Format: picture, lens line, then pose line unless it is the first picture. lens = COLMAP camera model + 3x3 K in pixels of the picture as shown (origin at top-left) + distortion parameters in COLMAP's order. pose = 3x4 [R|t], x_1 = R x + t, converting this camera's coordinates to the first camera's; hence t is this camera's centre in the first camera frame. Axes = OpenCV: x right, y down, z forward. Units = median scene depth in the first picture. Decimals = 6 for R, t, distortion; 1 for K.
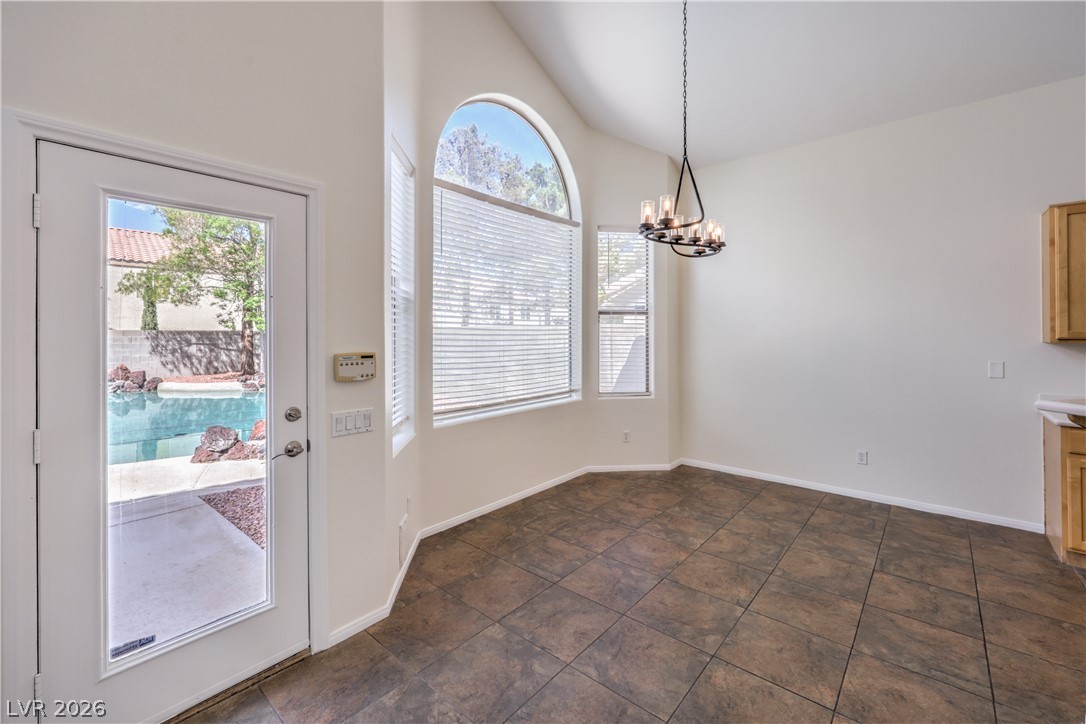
lens RADIAL K [[452.4, 0, 542.3], [0, 452.4, 333.9], [0, 0, 1]] dist [0.001829, 0.000242]
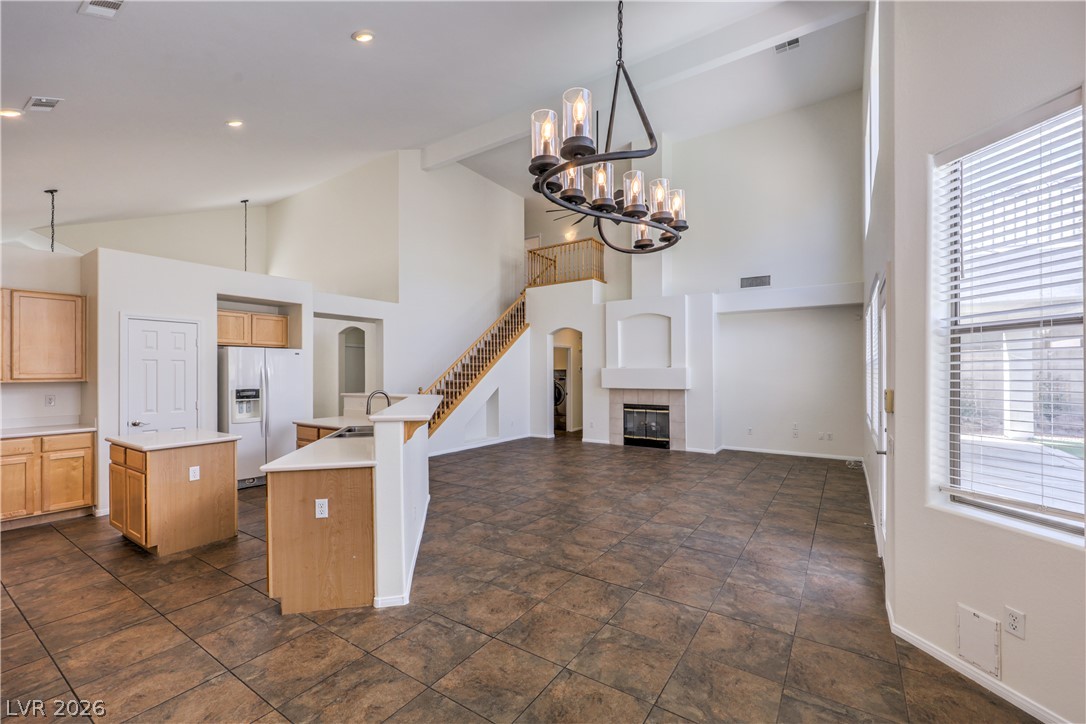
lens RADIAL K [[458.7, 0, 547.0], [0, 458.7, 368.3], [0, 0, 1]] dist [0.002304, 0.000006]
pose [[-0.991311, 0.006151, -0.131398, 0.467829], [0.007355, 0.999935, -0.008679, -0.006935], [0.131336, -0.009570, -0.991292, 1.499218]]
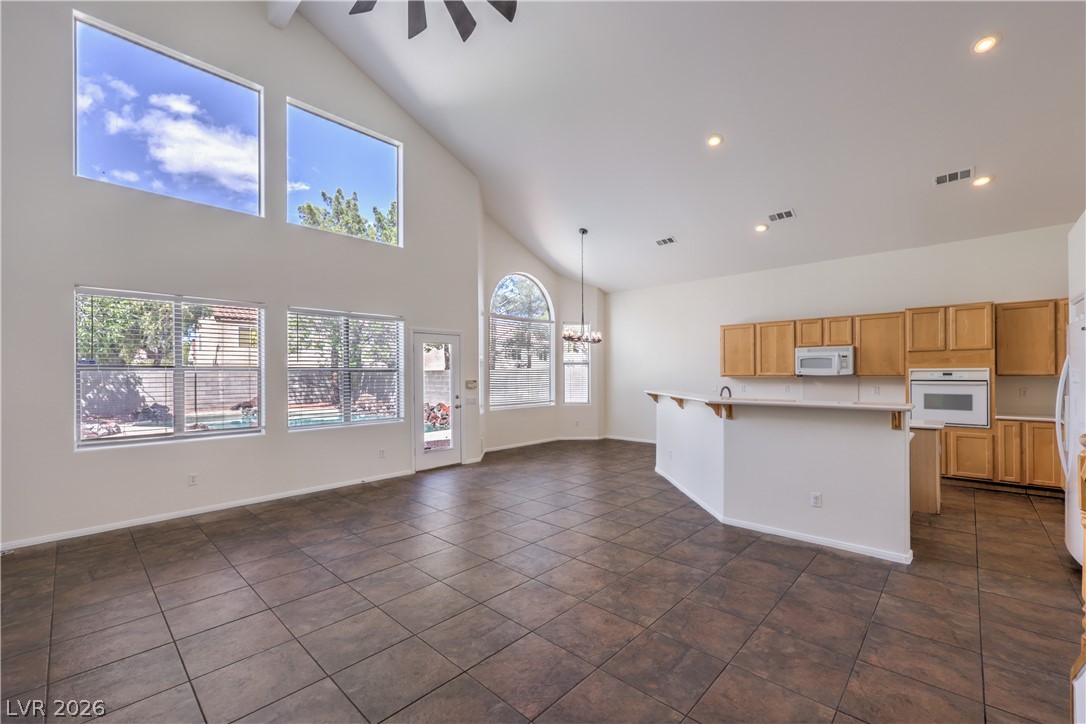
lens RADIAL K [[443.6, 0, 549.3], [0, 443.6, 357.0], [0, 0, 1]] dist [0.000256, -0.000069]
pose [[0.999512, -0.004220, -0.030939, 0.189078], [0.003070, 0.999307, -0.037109, -0.003425], [0.031074, 0.036996, 0.998832, -1.632772]]
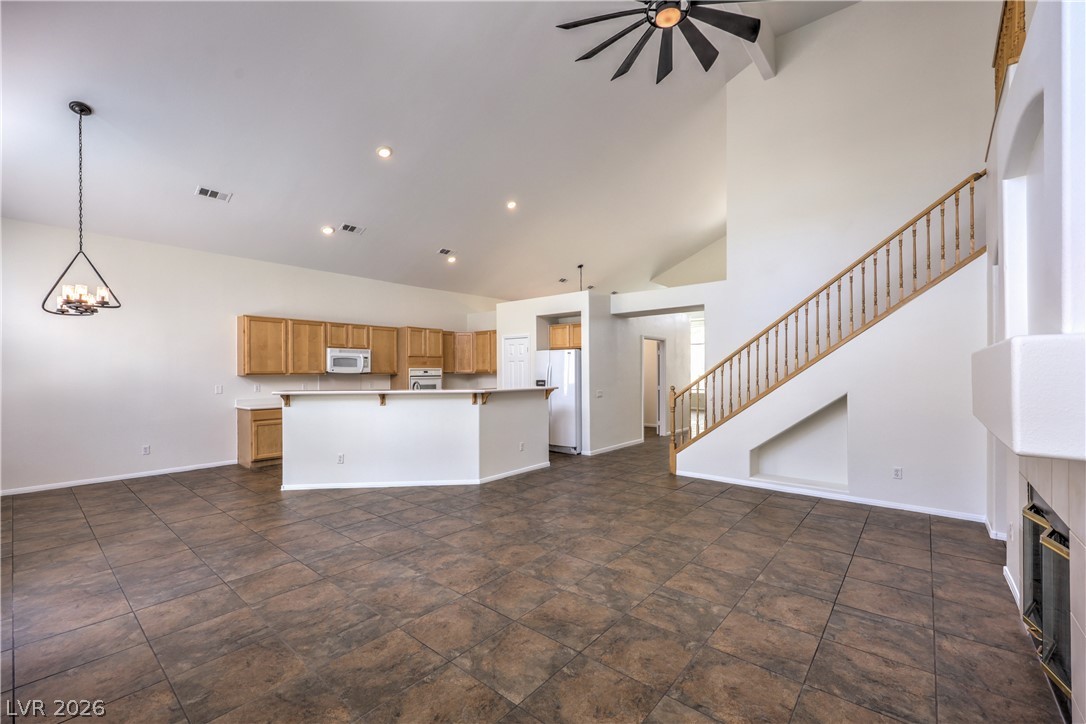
lens RADIAL K [[447.8, 0, 548.2], [0, 447.8, 369.9], [0, 0, 1]] dist [-0.001071, -0.000316]
pose [[-0.016296, 0.004881, 0.999855, -1.131012], [0.003758, 0.999981, -0.004820, 0.007726], [-0.999860, 0.003679, -0.016314, -0.486249]]
